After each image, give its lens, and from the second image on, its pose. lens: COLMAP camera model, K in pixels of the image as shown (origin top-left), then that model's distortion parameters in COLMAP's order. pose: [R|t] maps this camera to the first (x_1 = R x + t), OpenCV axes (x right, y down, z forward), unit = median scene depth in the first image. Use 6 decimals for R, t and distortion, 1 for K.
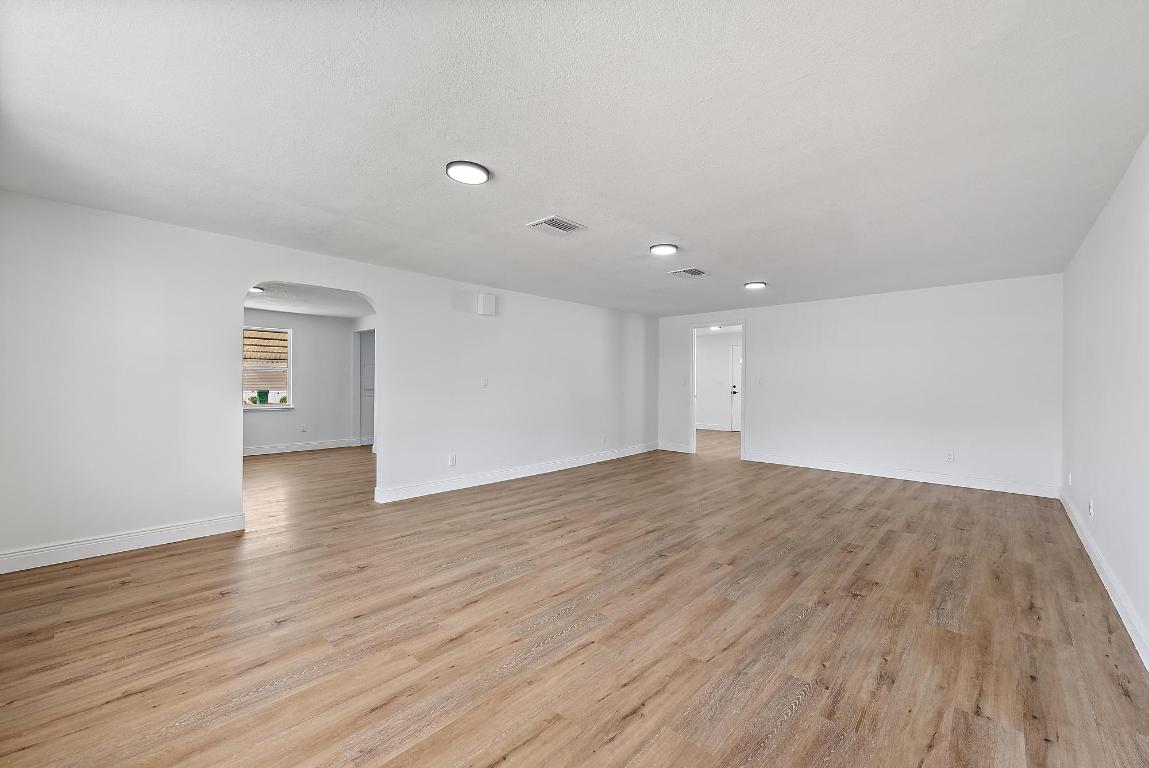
lens RADIAL K [[453.1, 0, 576.3], [0, 453.1, 384.2], [0, 0, 1]] dist [-0.006093, -0.000055]
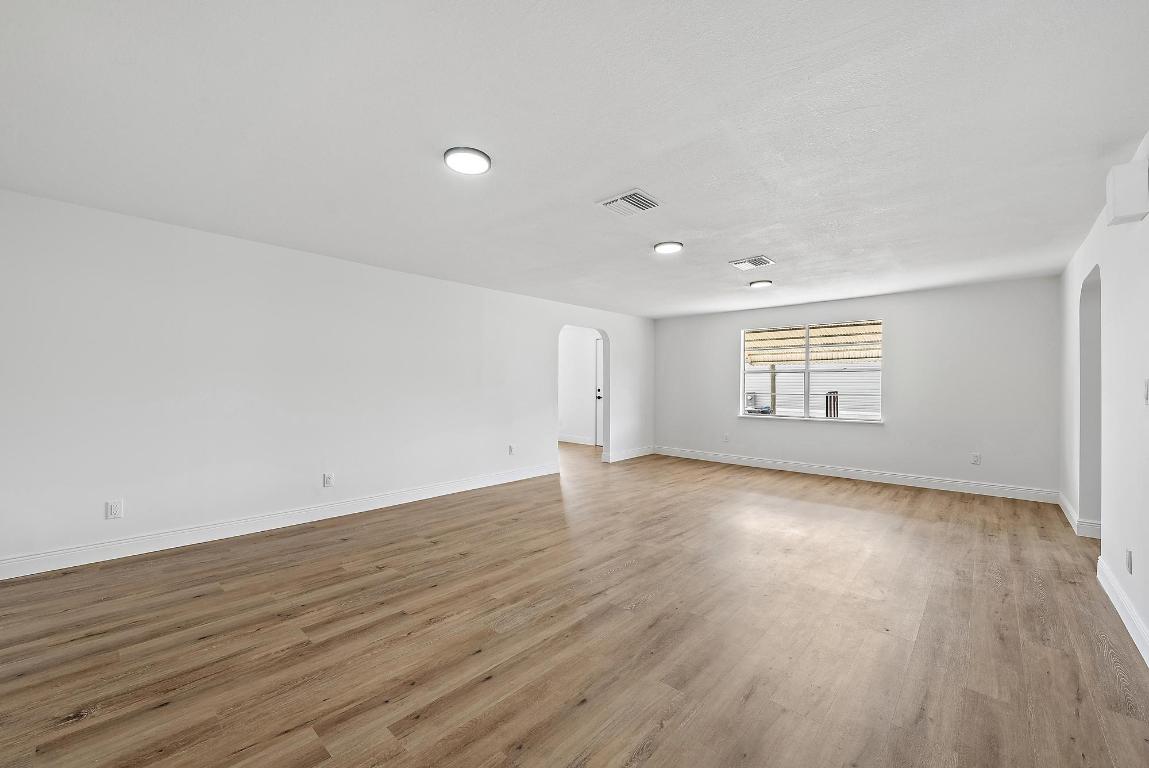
lens RADIAL K [[453.1, 0, 576.3], [0, 453.1, 384.2], [0, 0, 1]] dist [-0.006093, -0.000055]
pose [[-0.999625, -0.016042, -0.022171, 0.461082], [-0.016064, 0.999871, 0.000788, -0.005725], [0.022155, 0.001144, -0.999754, 2.204414]]
